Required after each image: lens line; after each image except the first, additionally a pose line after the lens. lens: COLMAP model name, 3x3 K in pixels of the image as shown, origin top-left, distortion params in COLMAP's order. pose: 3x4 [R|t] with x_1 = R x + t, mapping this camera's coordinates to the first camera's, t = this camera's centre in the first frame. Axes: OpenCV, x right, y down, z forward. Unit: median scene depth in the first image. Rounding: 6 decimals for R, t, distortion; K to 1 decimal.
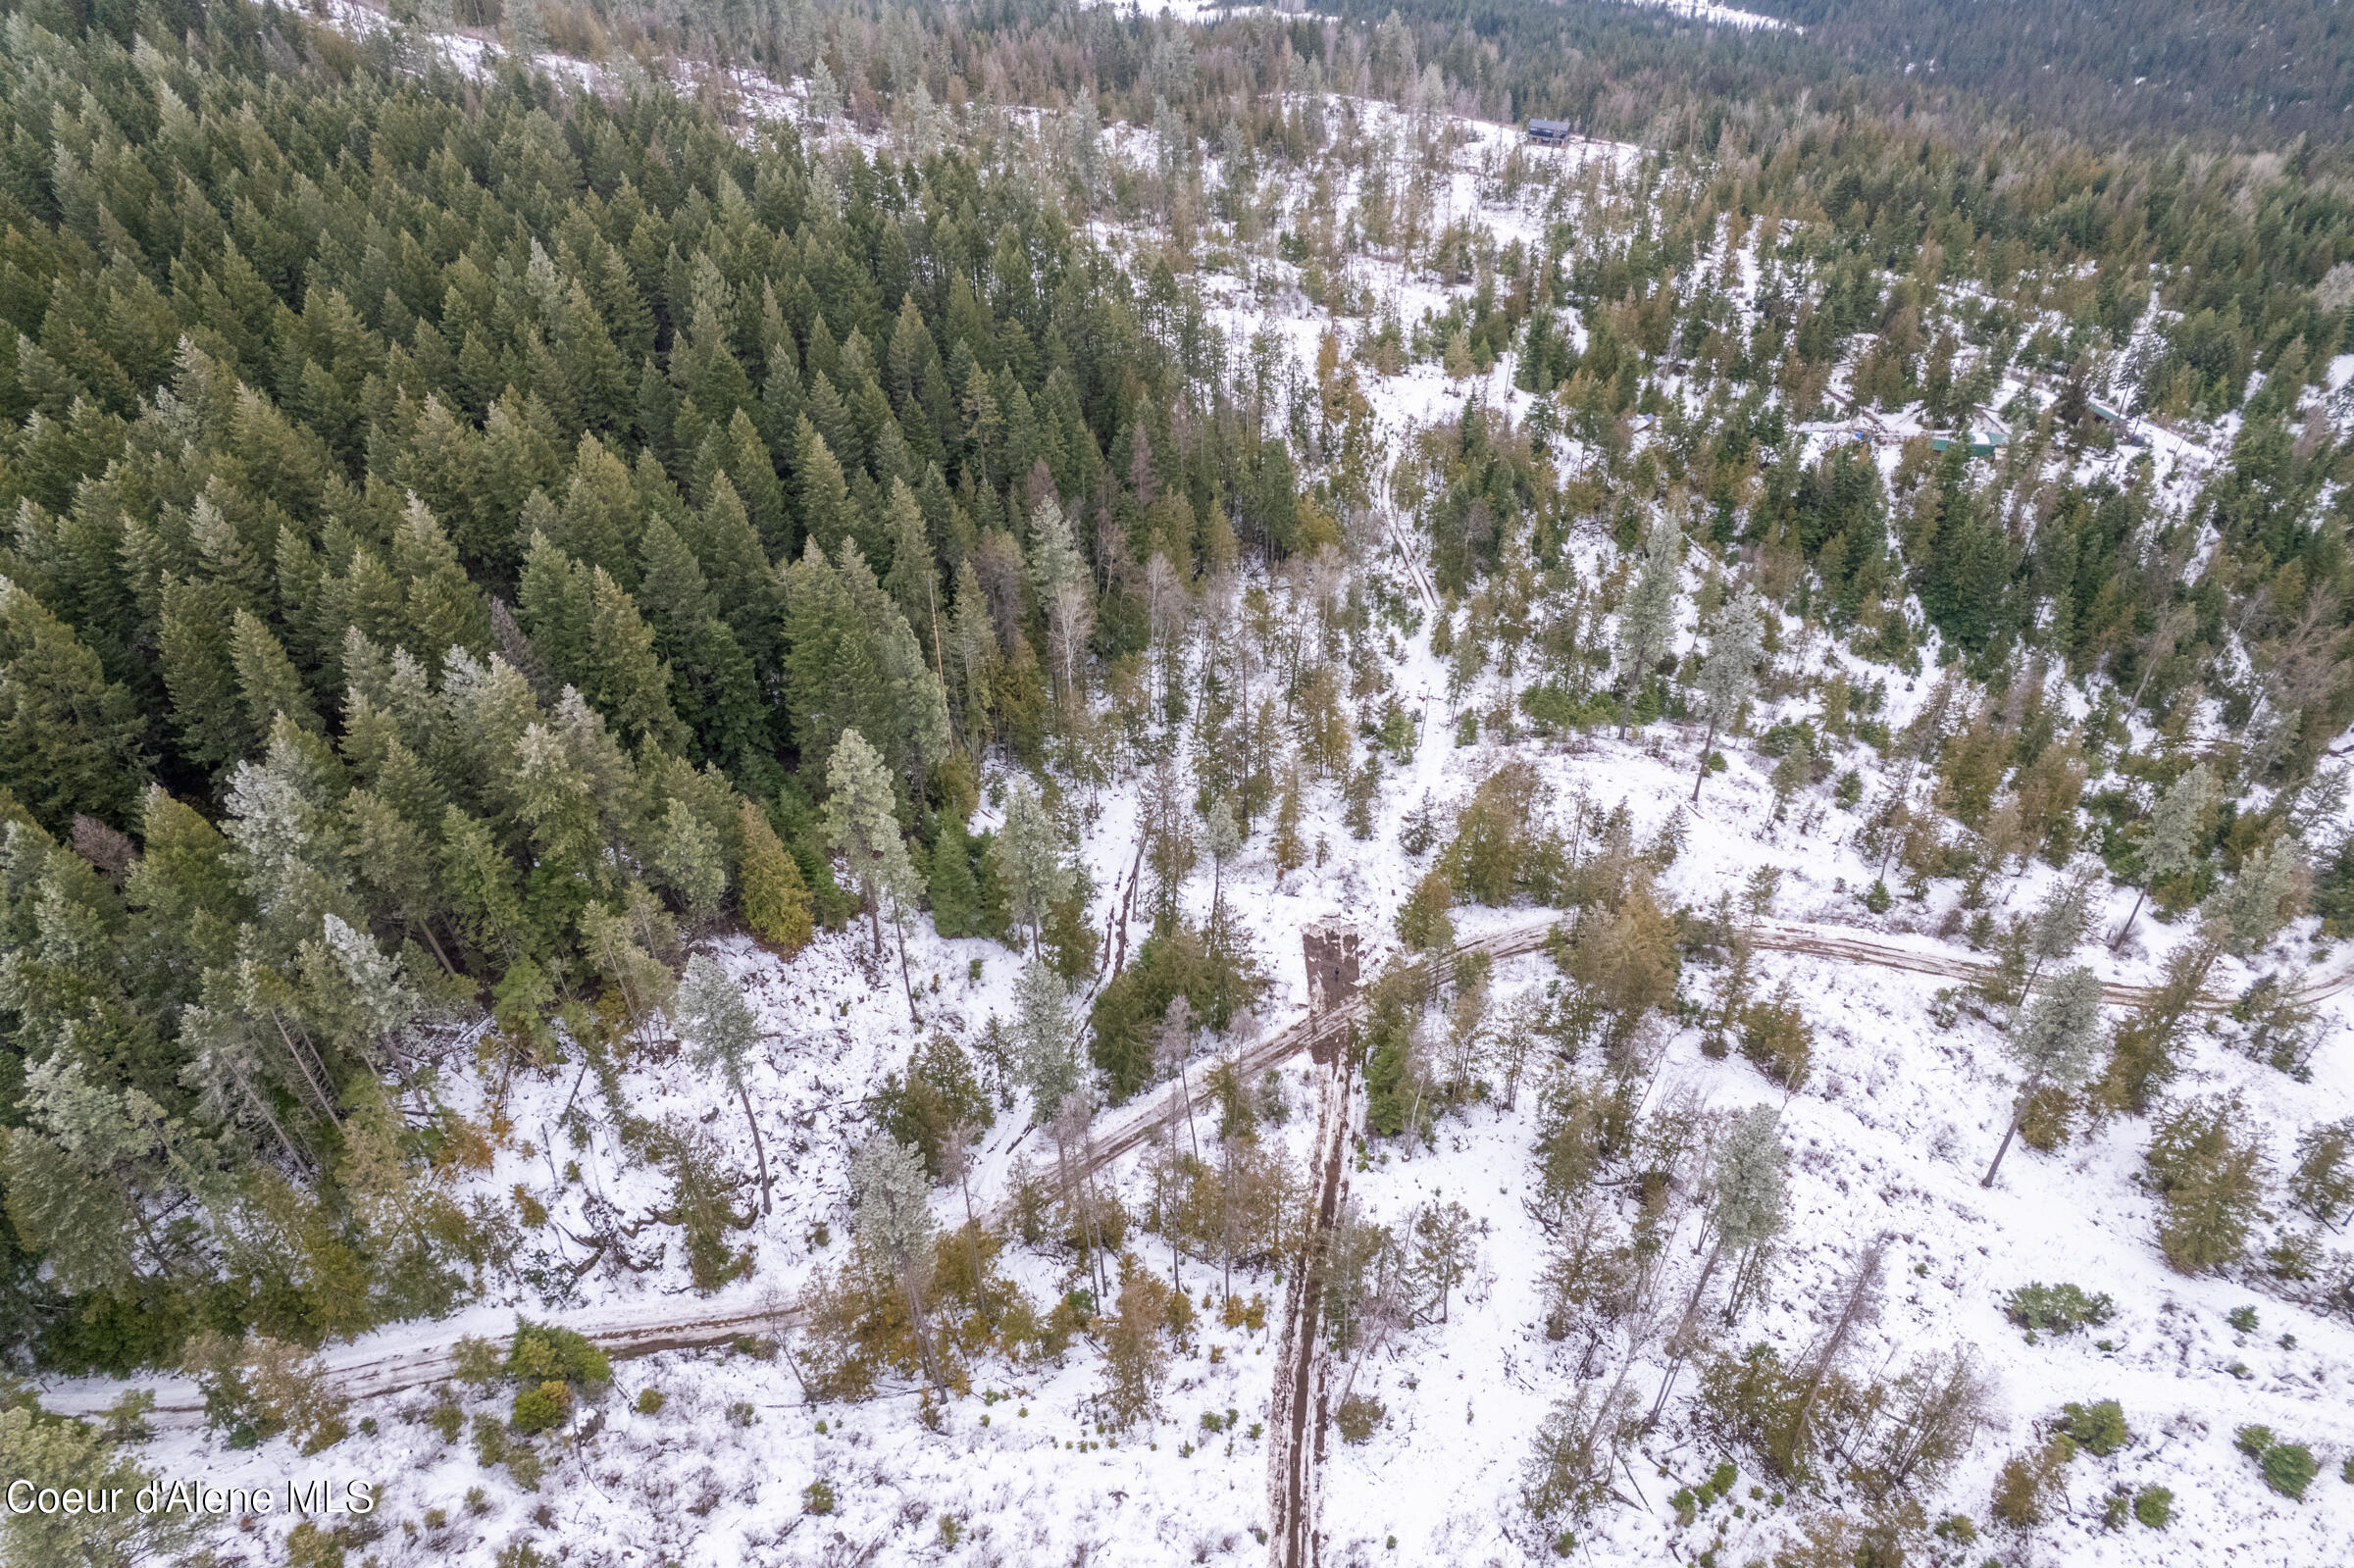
lens RADIAL K [[1512.0, 0, 1179.9], [0, 1512.0, 782.9], [0, 0, 1]] dist [-0.073203, 0.064593]
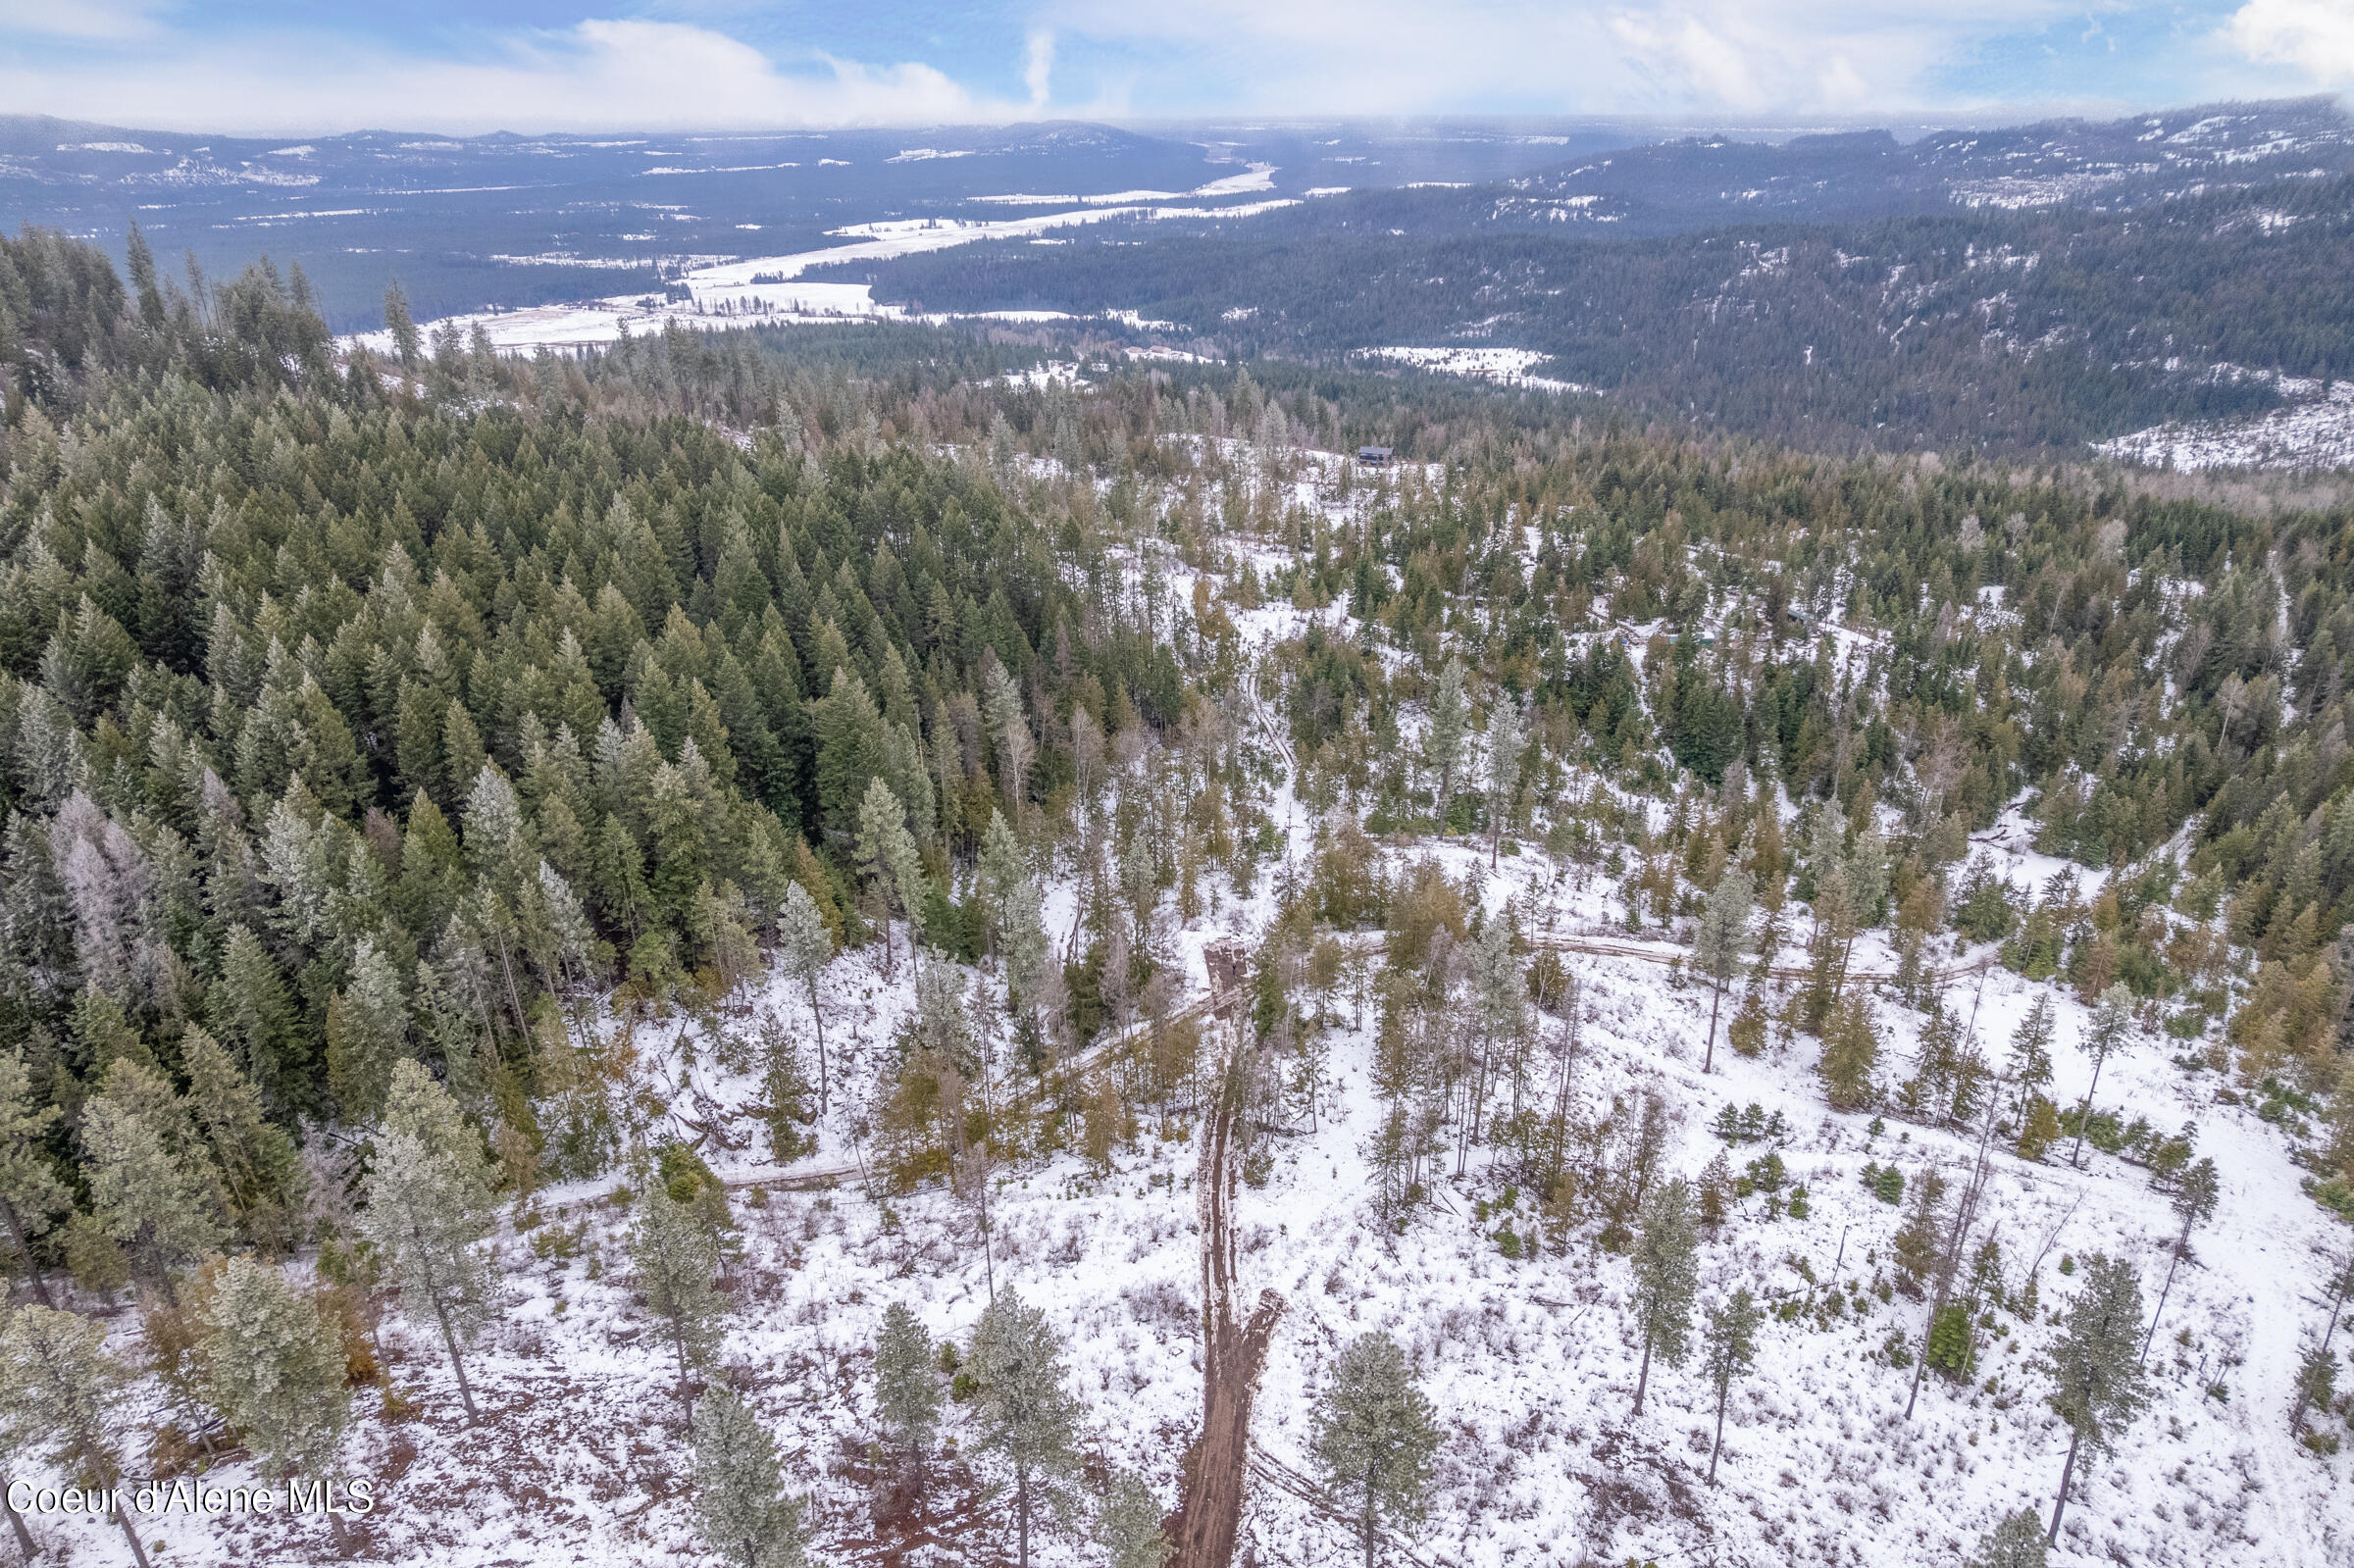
lens RADIAL K [[1512.0, 0, 1179.9], [0, 1512.0, 782.9], [0, 0, 1]] dist [-0.073203, 0.064593]
pose [[0.996479, -0.043131, 0.071902, -0.025805], [0.058465, 0.972106, -0.227139, 0.225074], [-0.060100, 0.230543, 0.971204, -0.293677]]
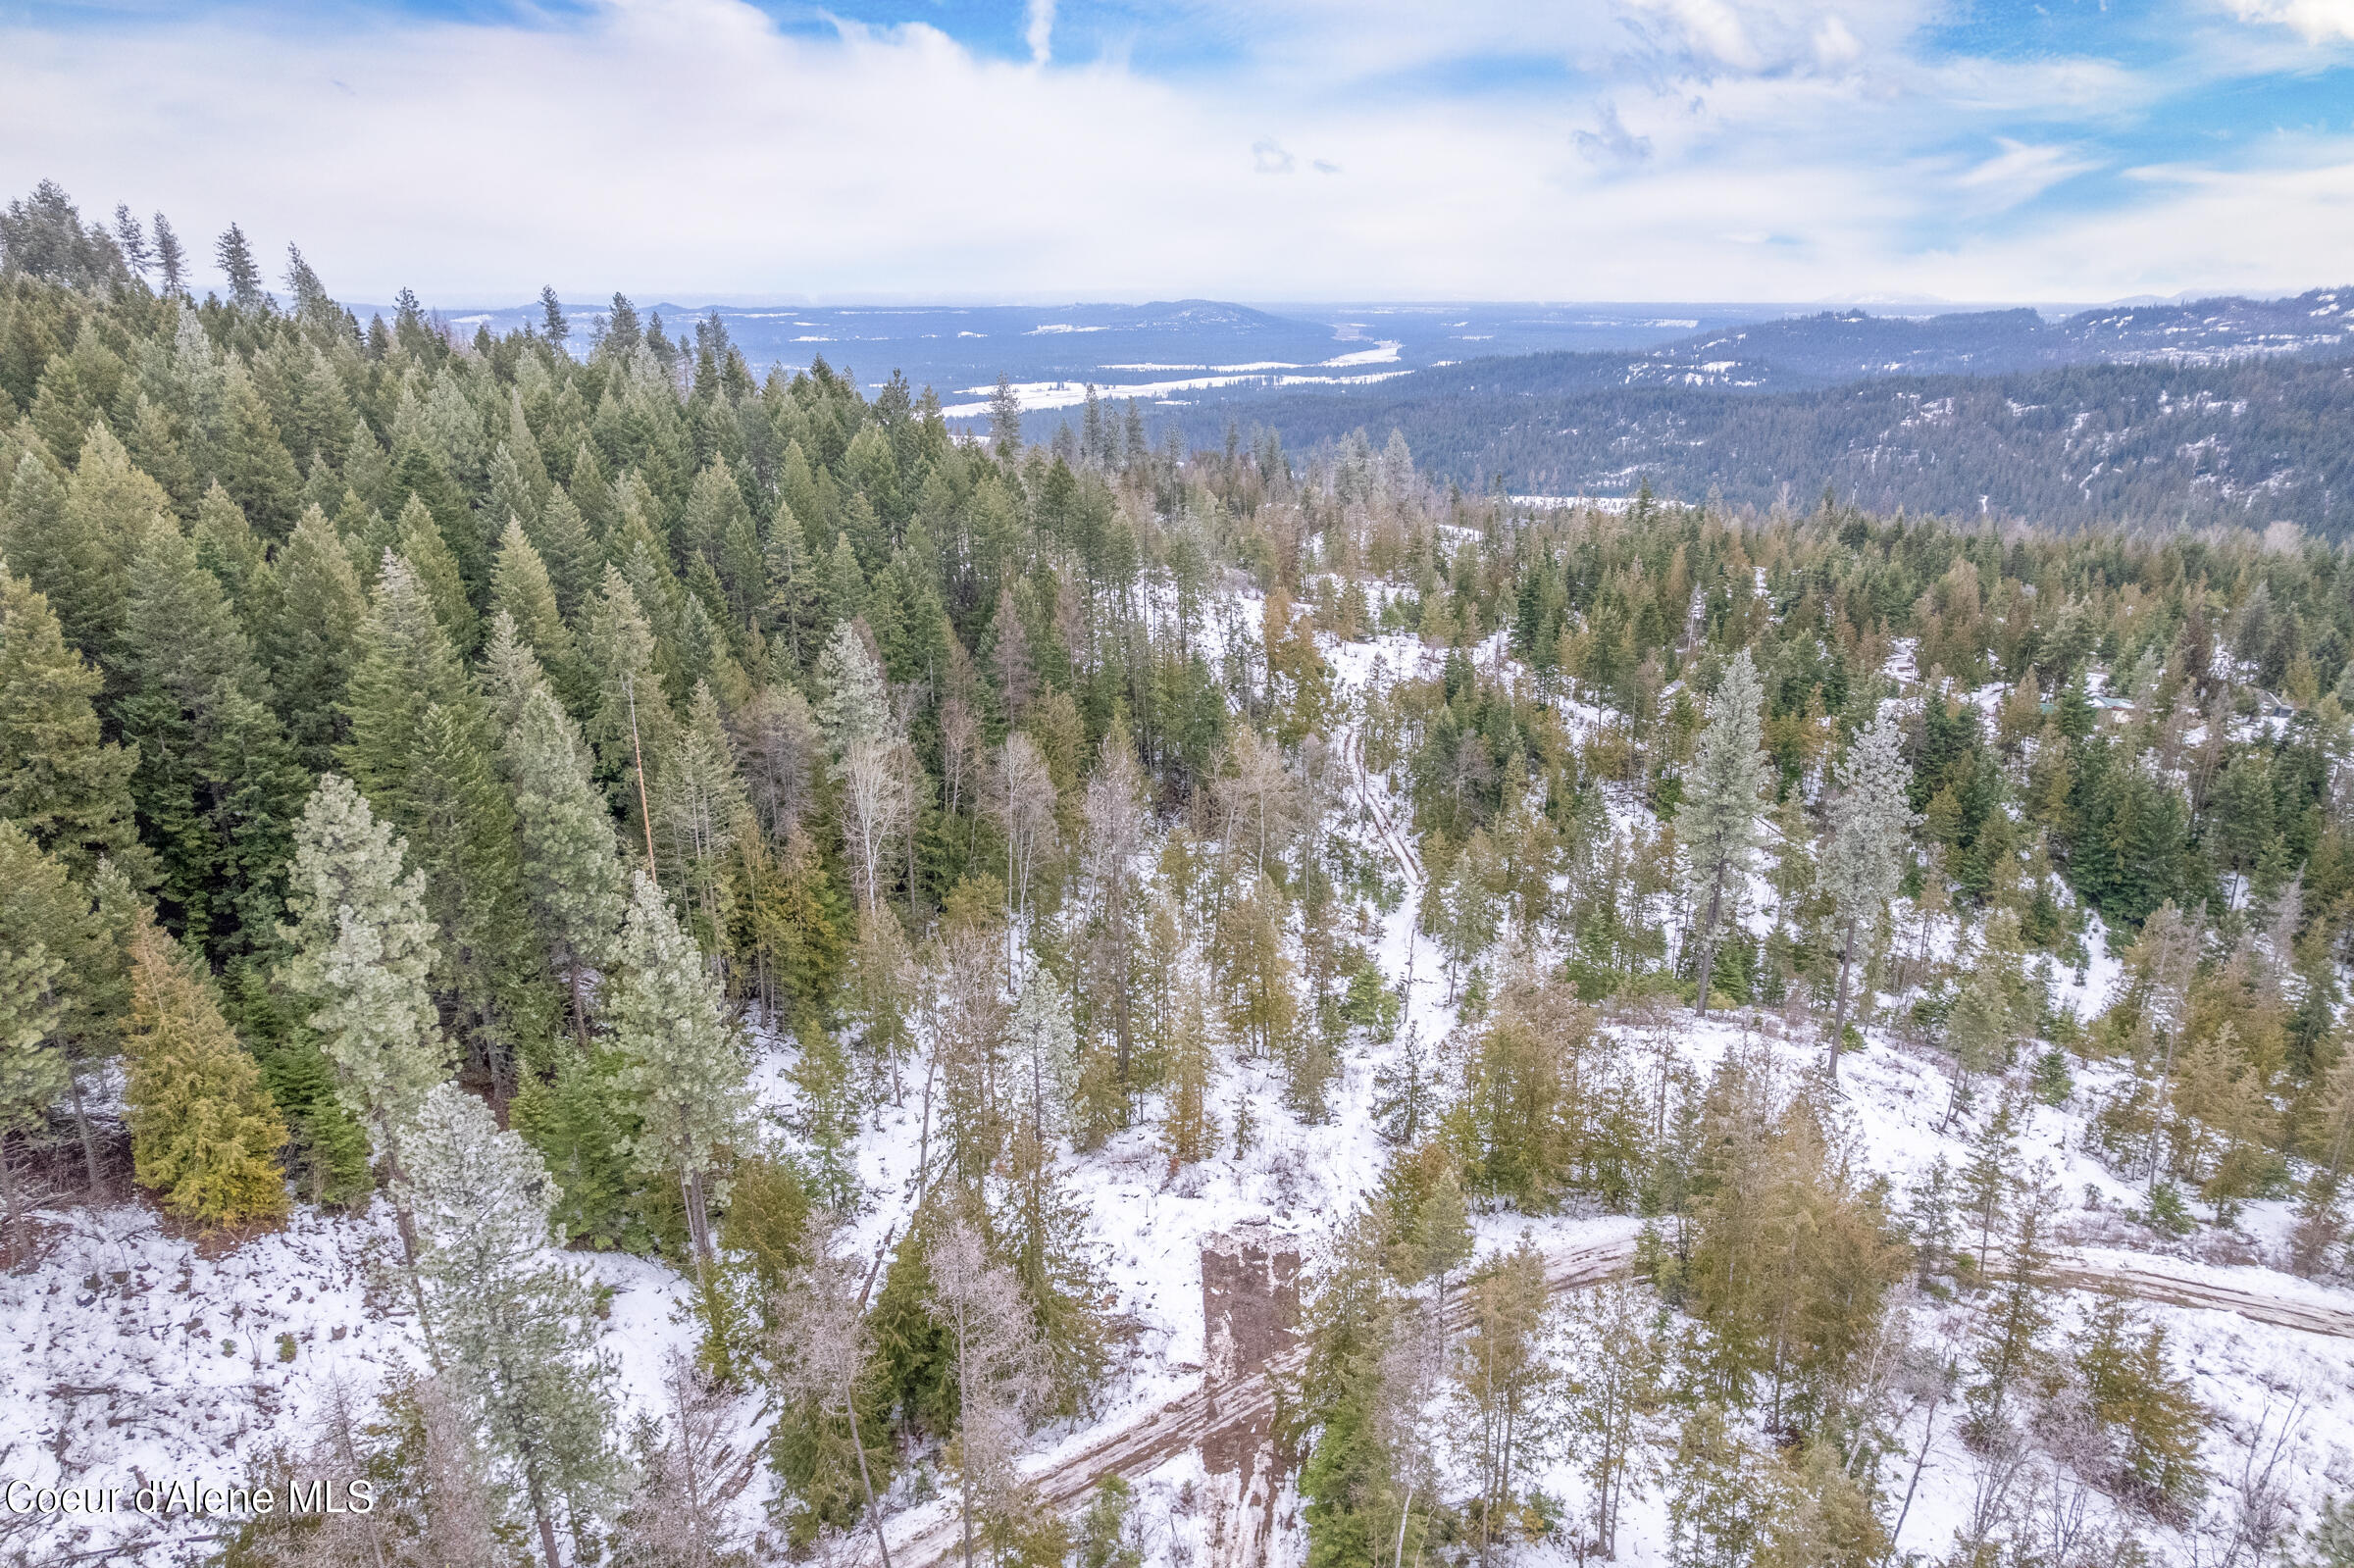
lens RADIAL K [[1512.0, 0, 1179.9], [0, 1512.0, 782.9], [0, 0, 1]] dist [-0.073203, 0.064593]
pose [[0.999998, -0.001919, -0.000508, 0.063951], [0.001636, 0.941768, -0.336260, 0.107853], [0.001124, 0.336258, 0.941769, 0.354628]]
